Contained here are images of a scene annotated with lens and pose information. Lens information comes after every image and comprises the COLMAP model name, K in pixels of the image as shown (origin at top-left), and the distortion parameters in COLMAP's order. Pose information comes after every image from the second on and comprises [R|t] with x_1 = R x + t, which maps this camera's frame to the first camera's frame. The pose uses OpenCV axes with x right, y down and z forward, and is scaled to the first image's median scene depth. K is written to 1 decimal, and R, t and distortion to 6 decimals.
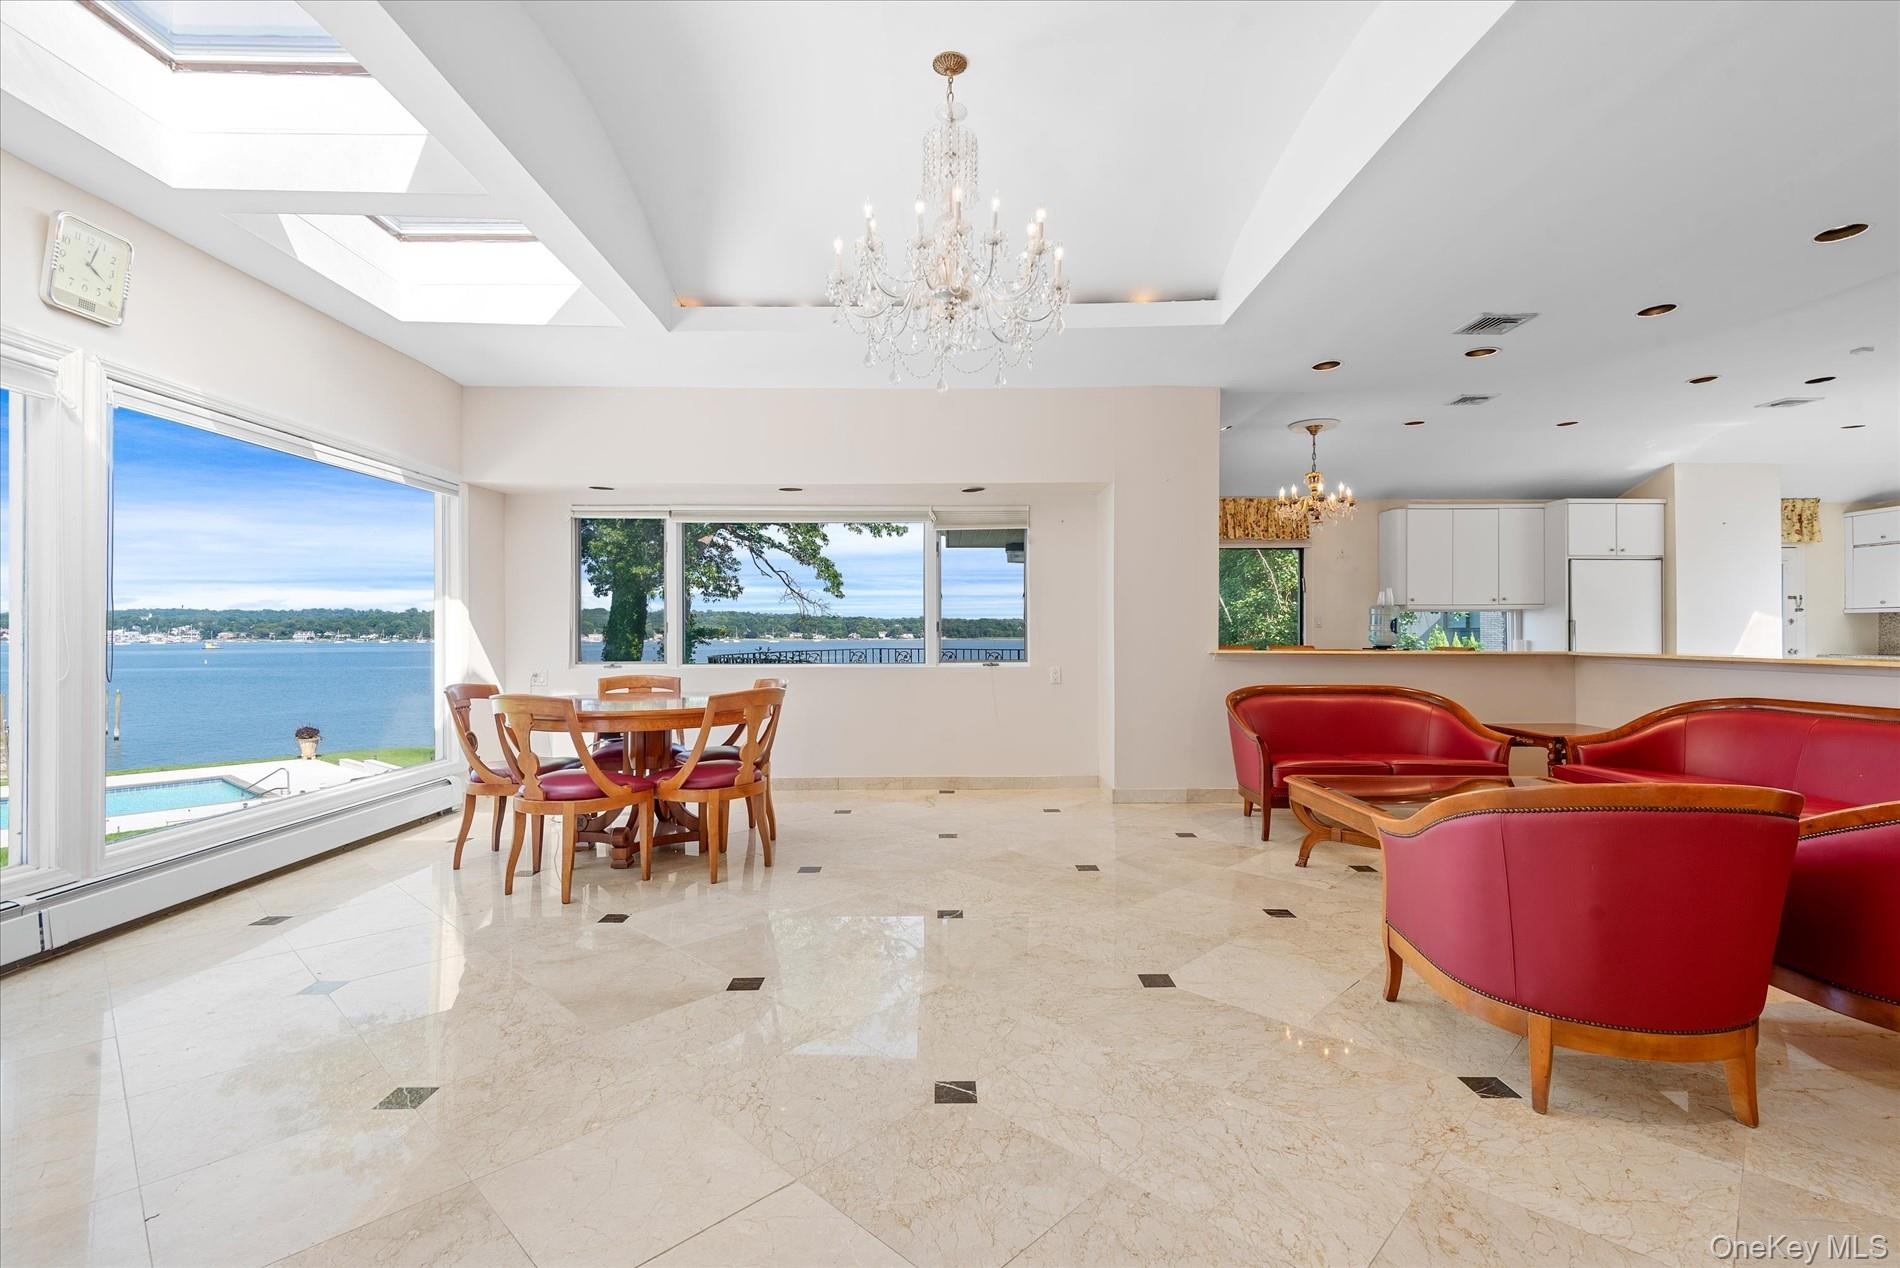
lens RADIAL K [[851.0, 0, 948.8], [0, 851.0, 635.4], [0, 0, 1]] dist [0.016603, -0.008101]
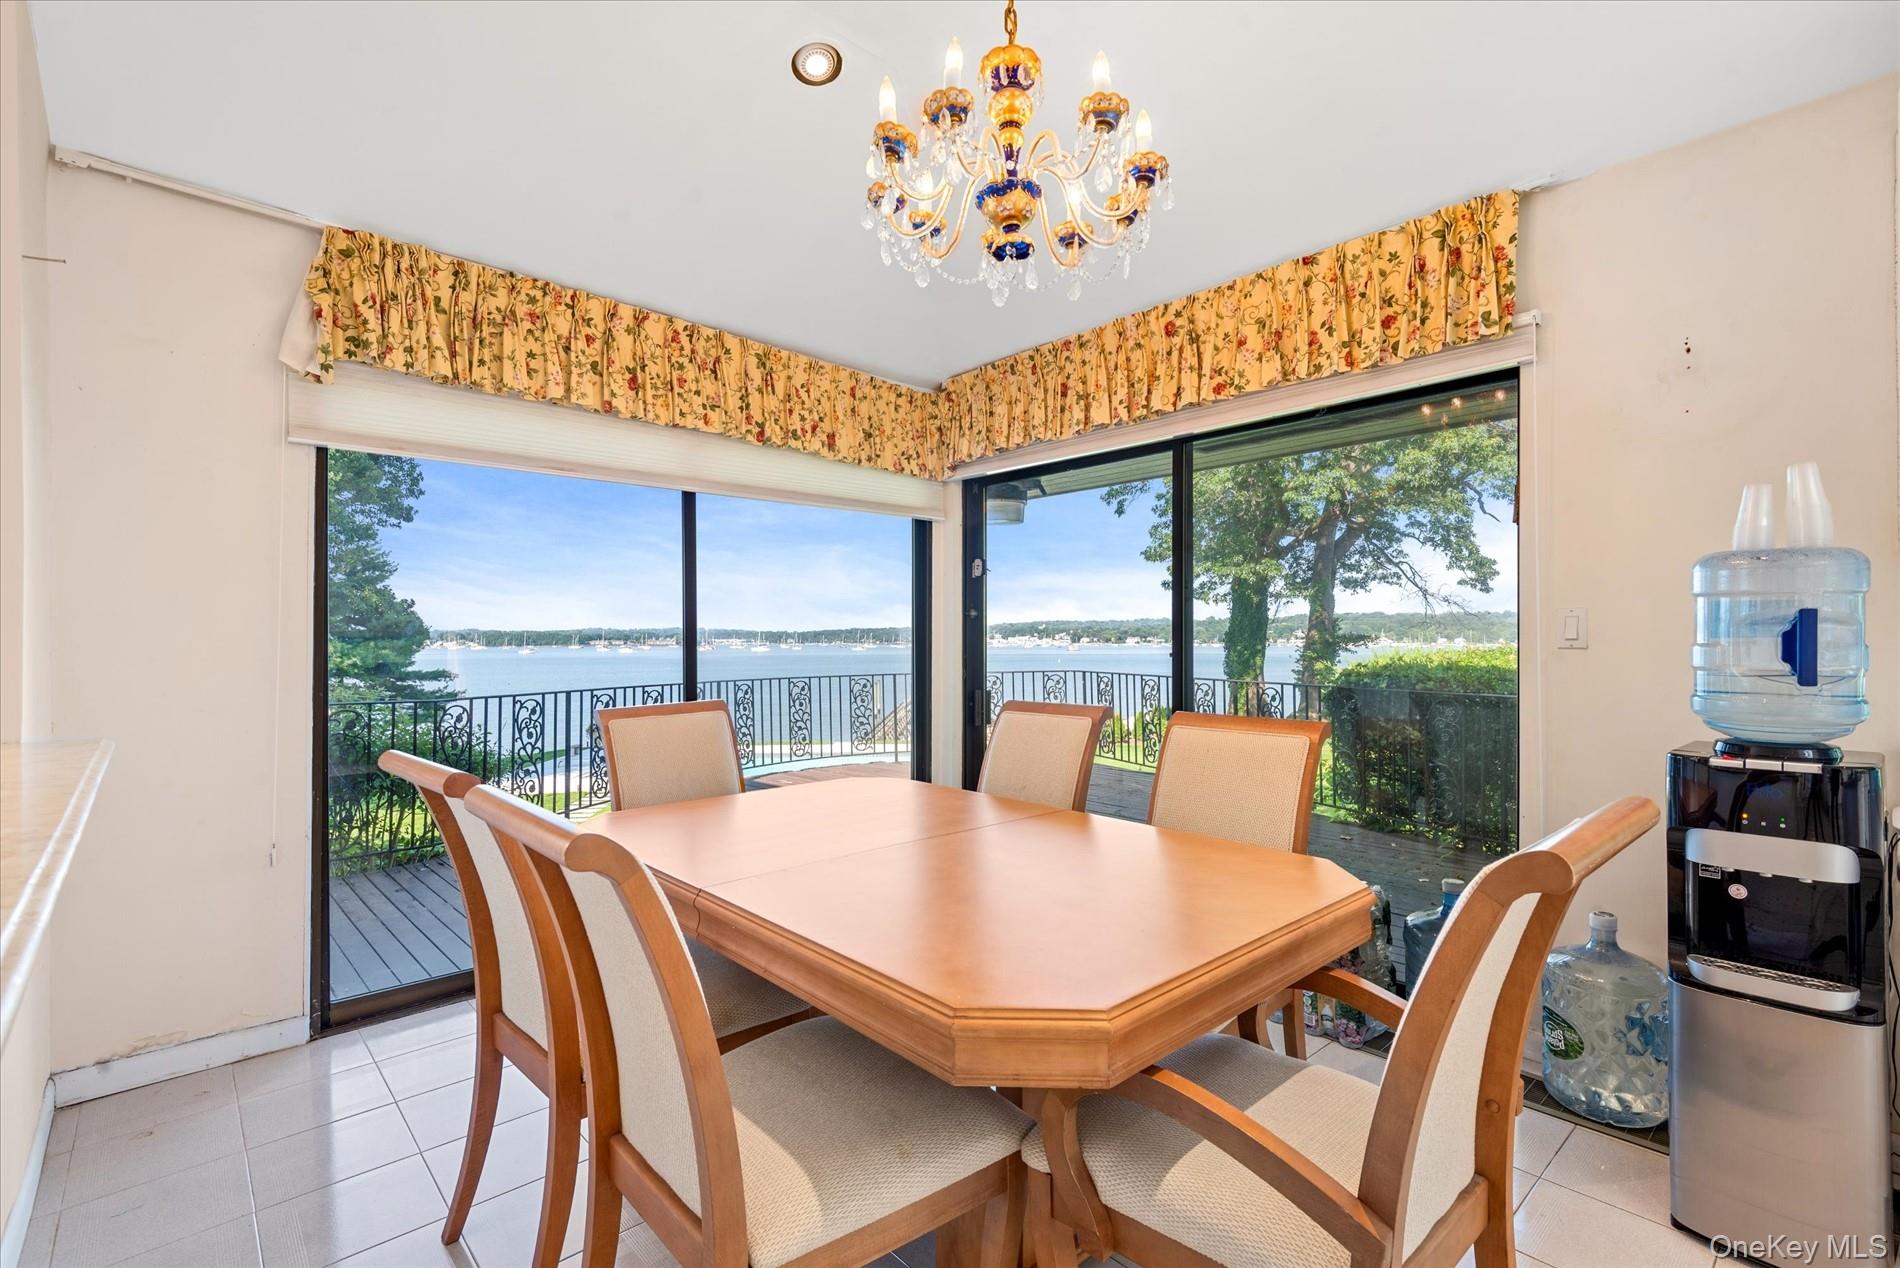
lens RADIAL K [[851.0, 0, 974.1], [0, 851.0, 637.8], [0, 0, 1]] dist [0.016603, -0.008101]
pose [[0.671086, -0.003945, -0.741369, 0.610645], [0.002502, 0.999992, -0.003056, -0.016371], [0.741375, 0.000195, 0.671091, 0.809221]]
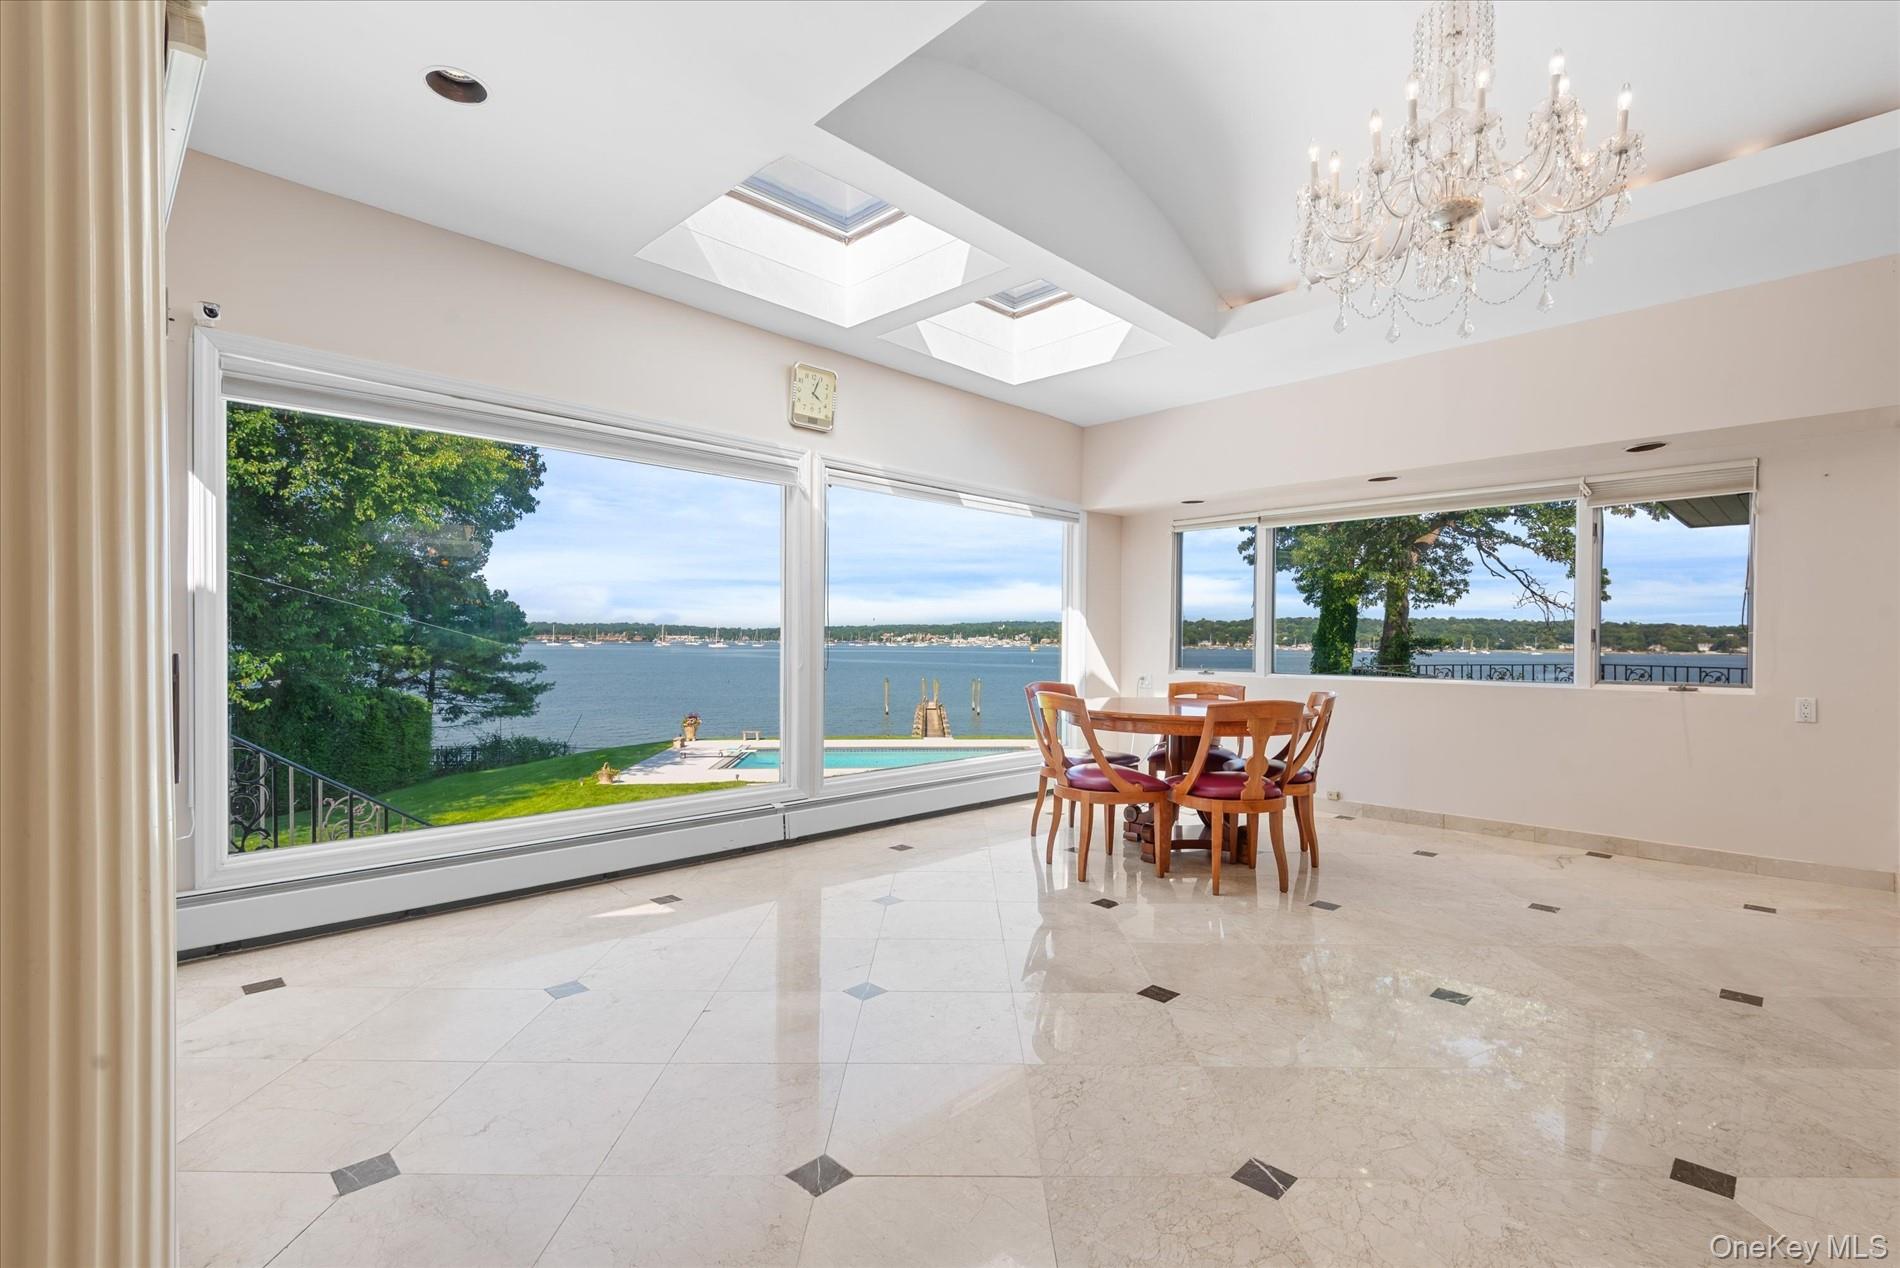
lens RADIAL K [[851.0, 0, 974.1], [0, 851.0, 657.4], [0, 0, 1]] dist [0.016603, -0.008101]
pose [[0.708000, 0.021519, -0.705885, 0.112297], [-0.010652, 0.999747, 0.019793, 0.000025], [0.706132, -0.006494, 0.708050, 0.055760]]
